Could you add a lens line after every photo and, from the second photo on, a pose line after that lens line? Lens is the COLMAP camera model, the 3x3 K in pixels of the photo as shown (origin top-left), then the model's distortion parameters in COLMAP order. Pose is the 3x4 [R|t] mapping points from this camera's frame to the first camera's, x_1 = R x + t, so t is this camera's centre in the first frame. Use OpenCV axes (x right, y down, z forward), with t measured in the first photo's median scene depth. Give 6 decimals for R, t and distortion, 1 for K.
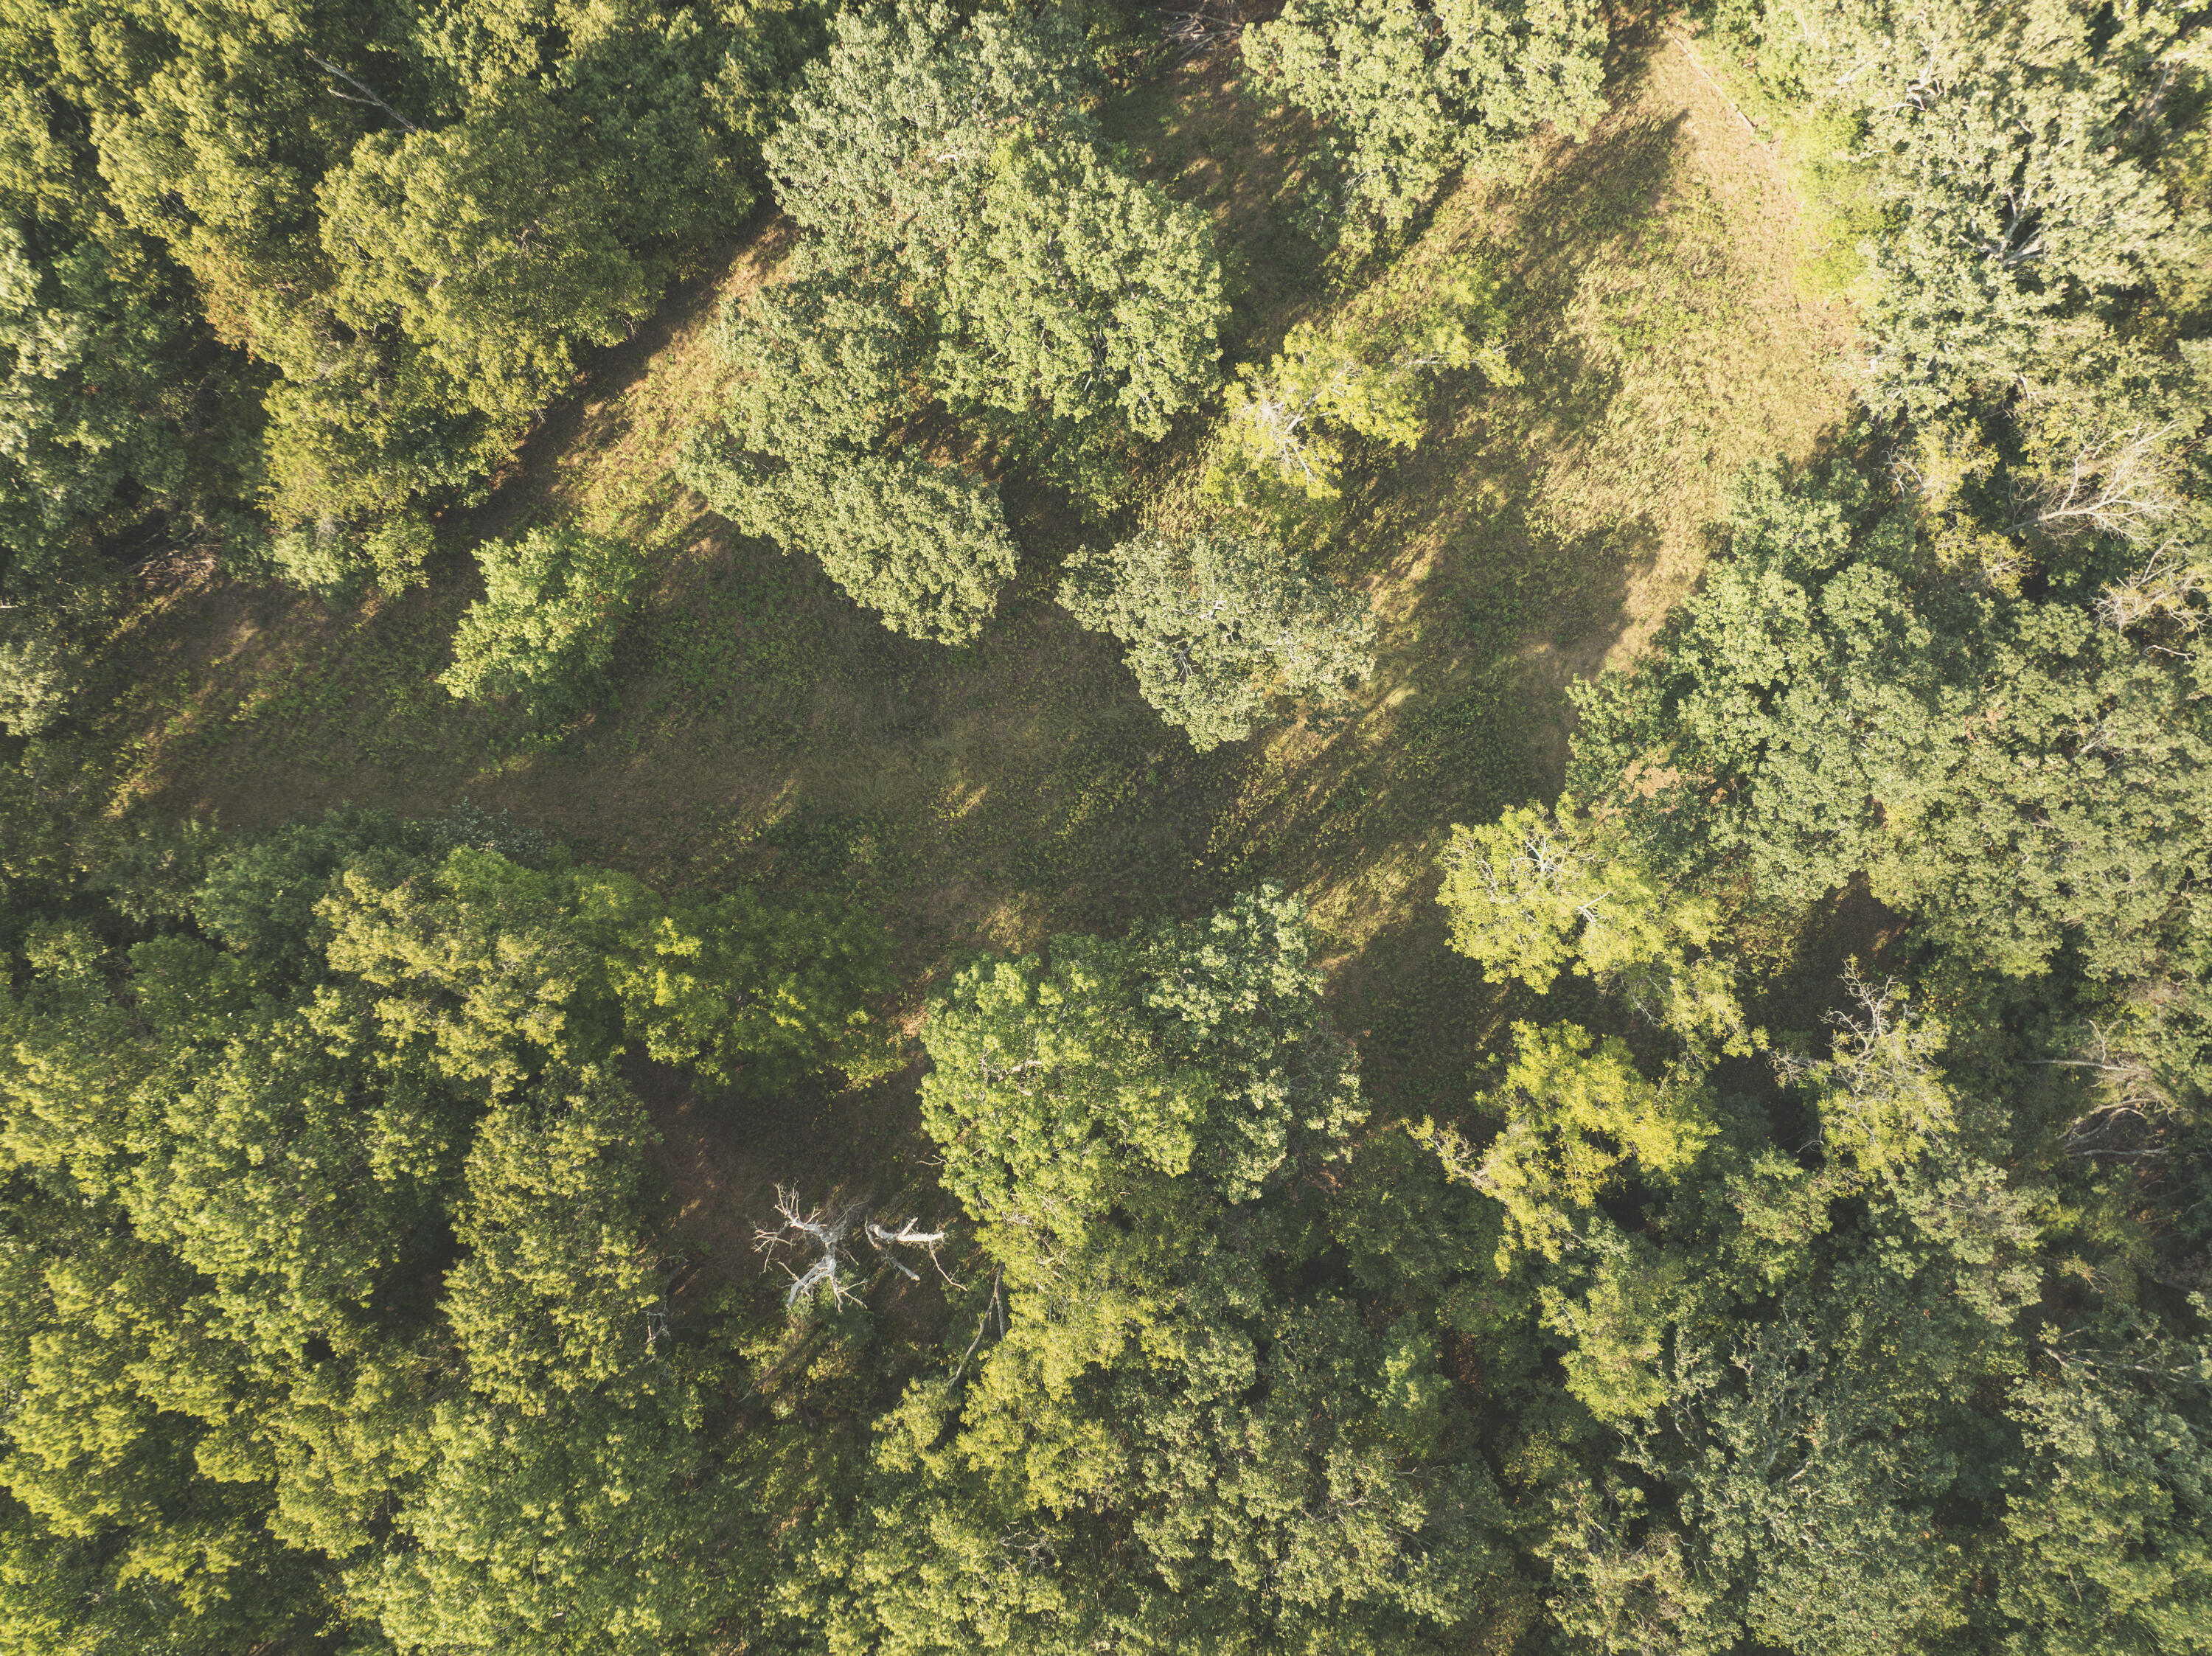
lens RADIAL K [[1563.5, 0, 1102.6], [0, 1563.5, 833.2], [0, 0, 1]] dist [-0.040939, 0.011252]
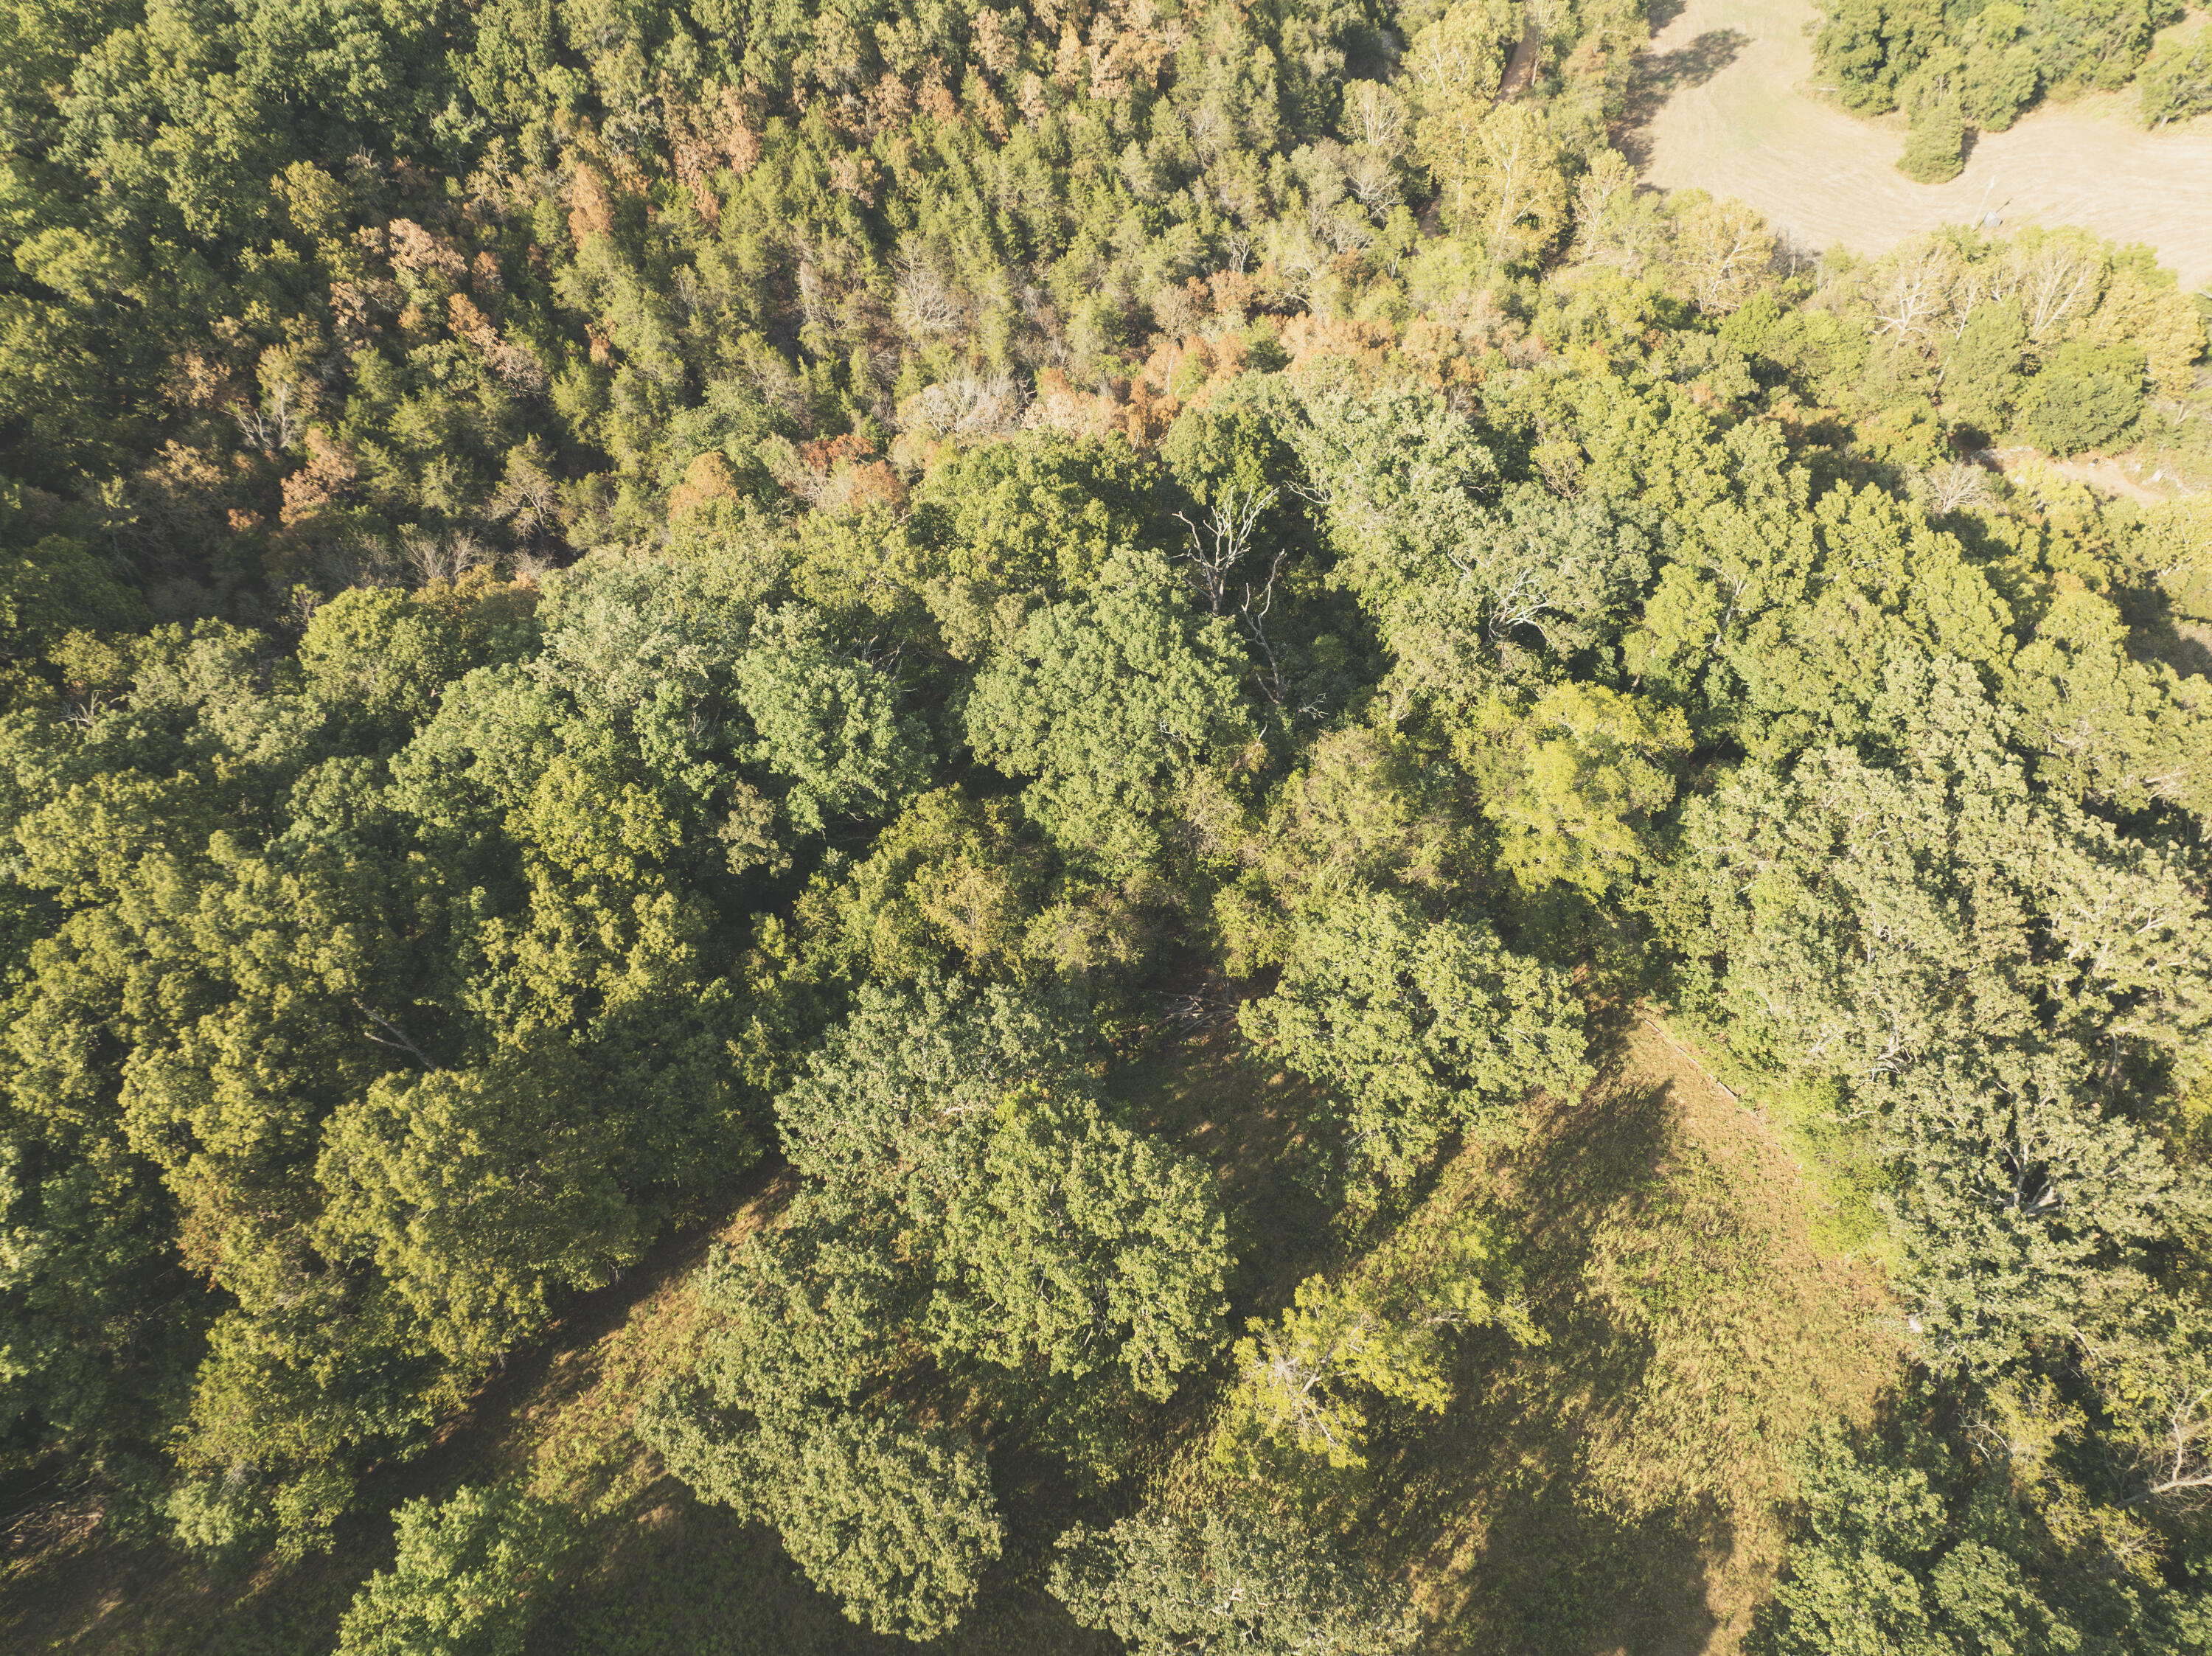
lens RADIAL K [[1555.7, 0, 1105.4], [0, 1555.7, 837.4], [0, 0, 1]] dist [-0.044446, 0.017350]
pose [[0.999922, 0.011336, -0.005273, 0.002514], [-0.012306, 0.818008, -0.575075, 0.001669], [-0.002205, 0.575095, 0.818084, 0.062606]]
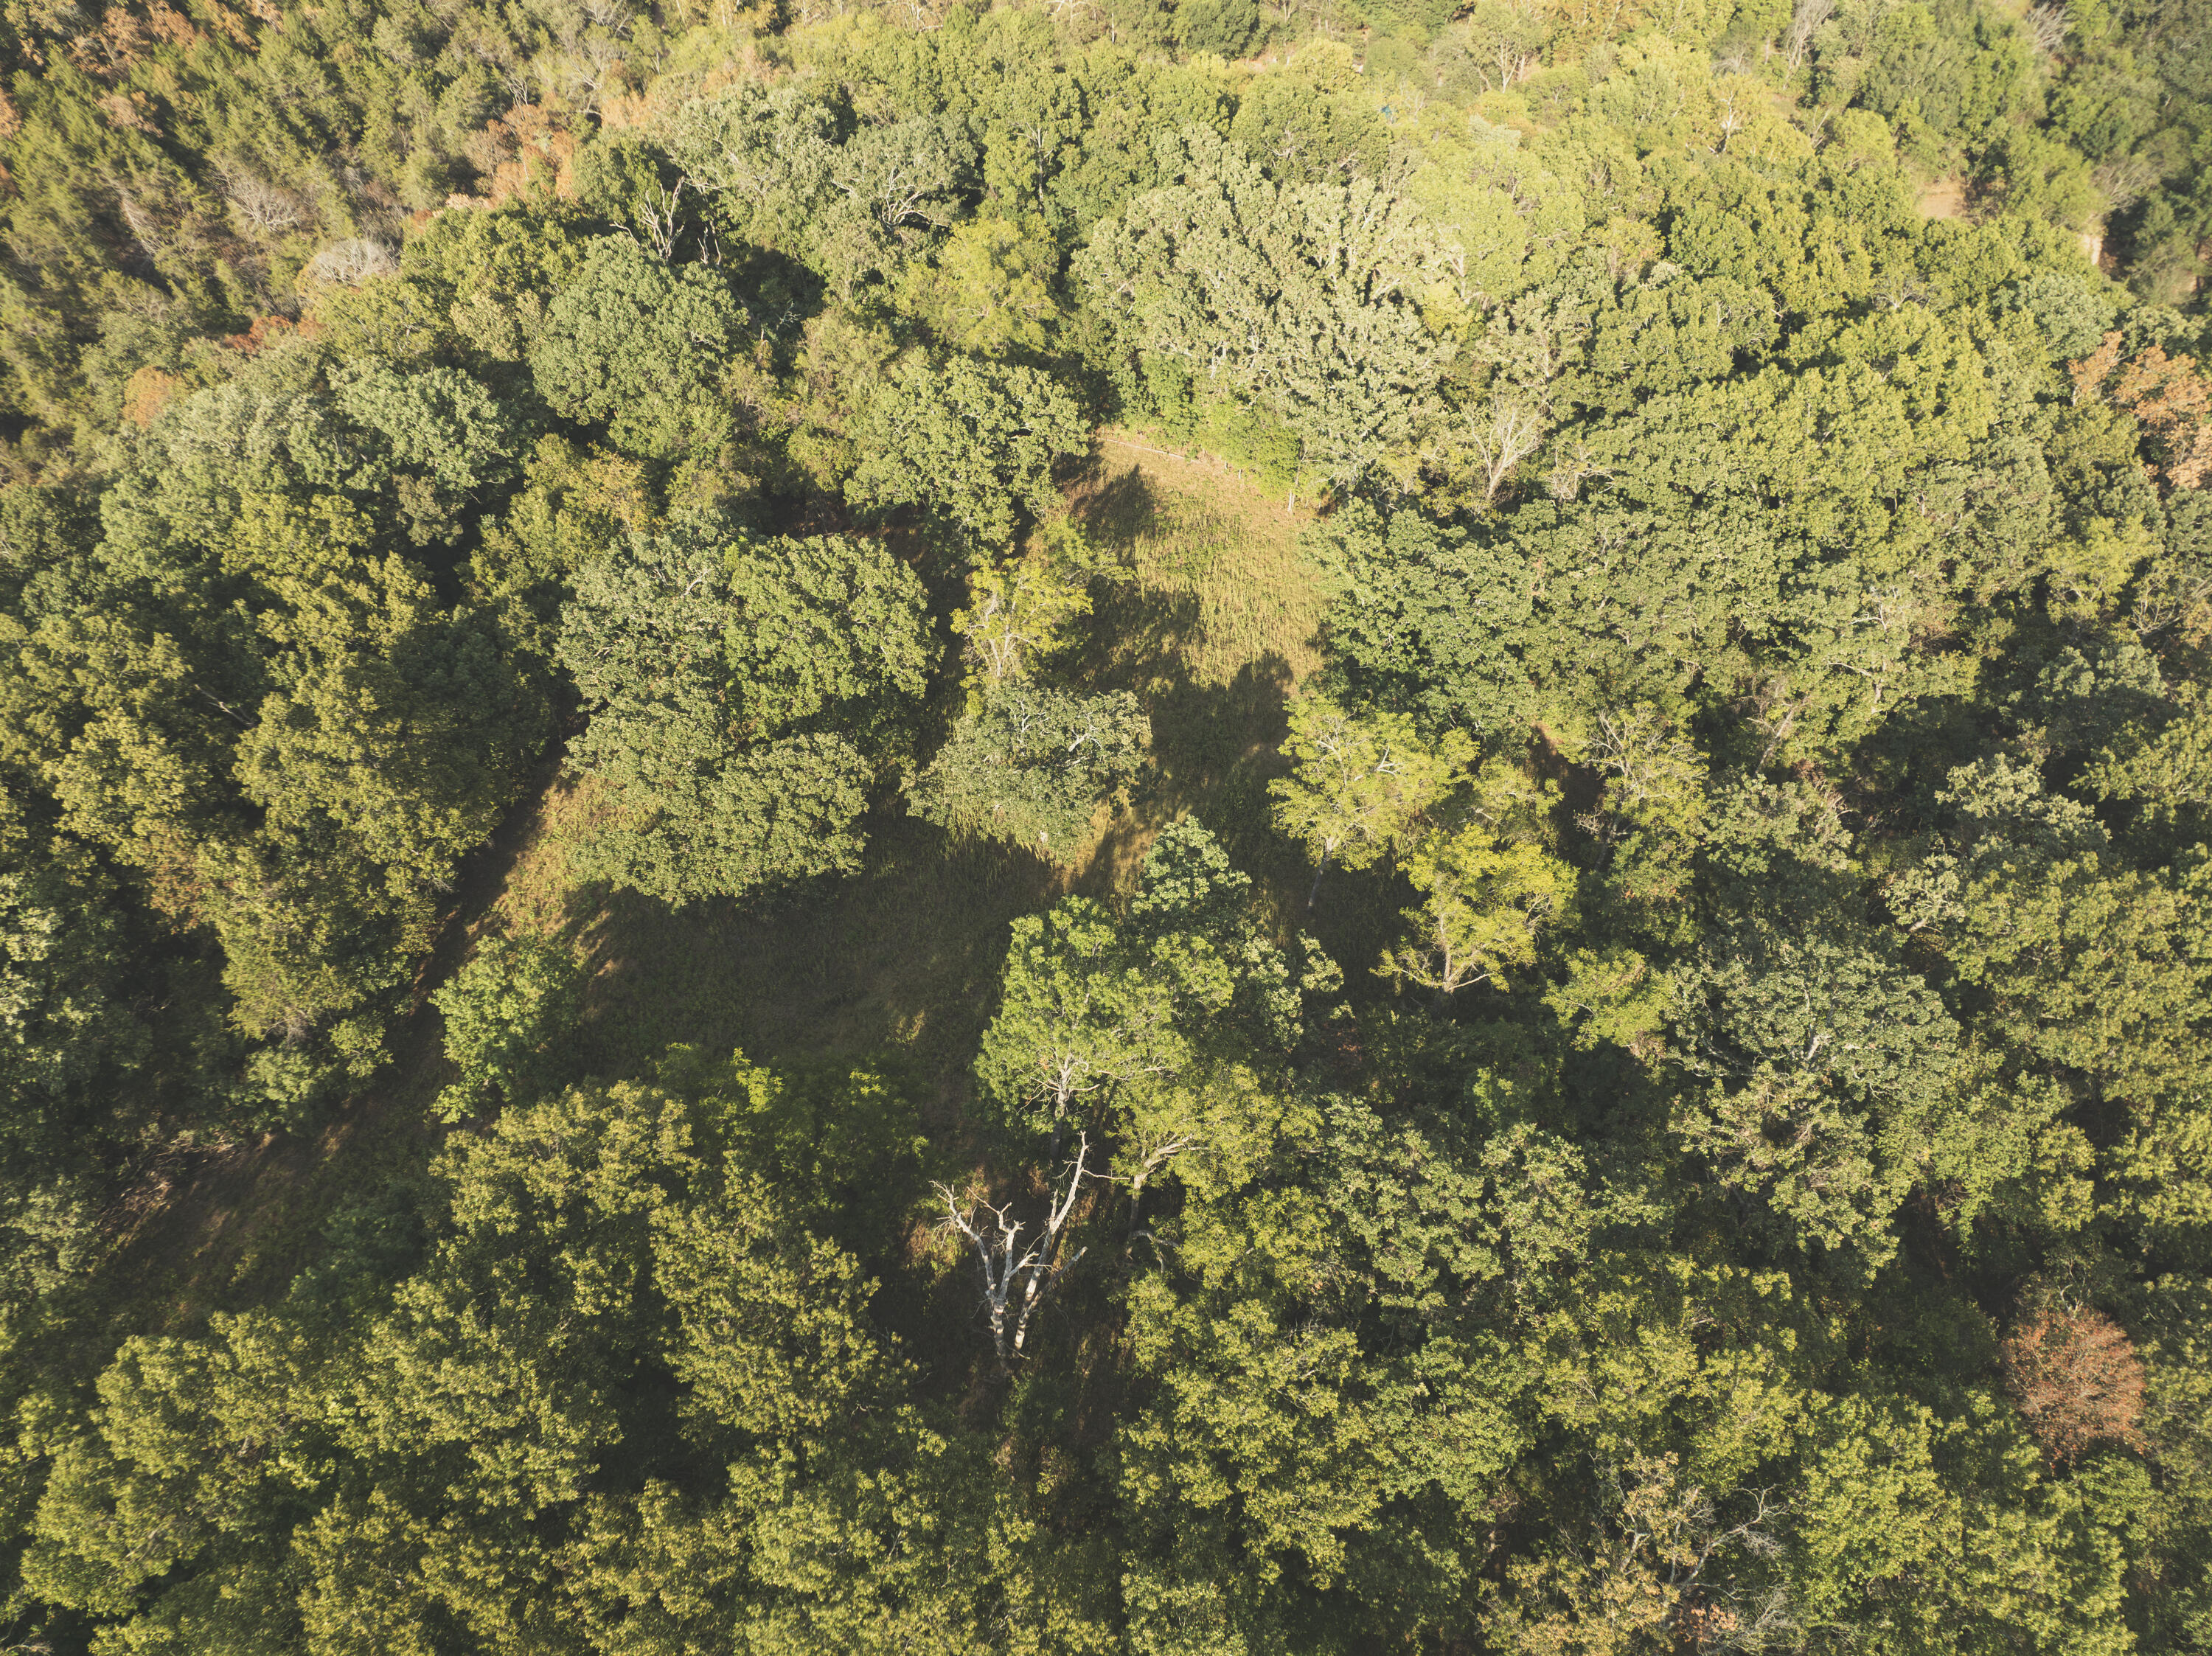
lens RADIAL K [[1555.7, 0, 1105.4], [0, 1555.7, 837.4], [0, 0, 1]] dist [-0.044446, 0.017350]
pose [[0.859190, -0.406946, 0.310140, -0.289552], [0.509743, 0.733173, -0.450133, 0.509538], [-0.044206, 0.544842, 0.837373, -0.038878]]
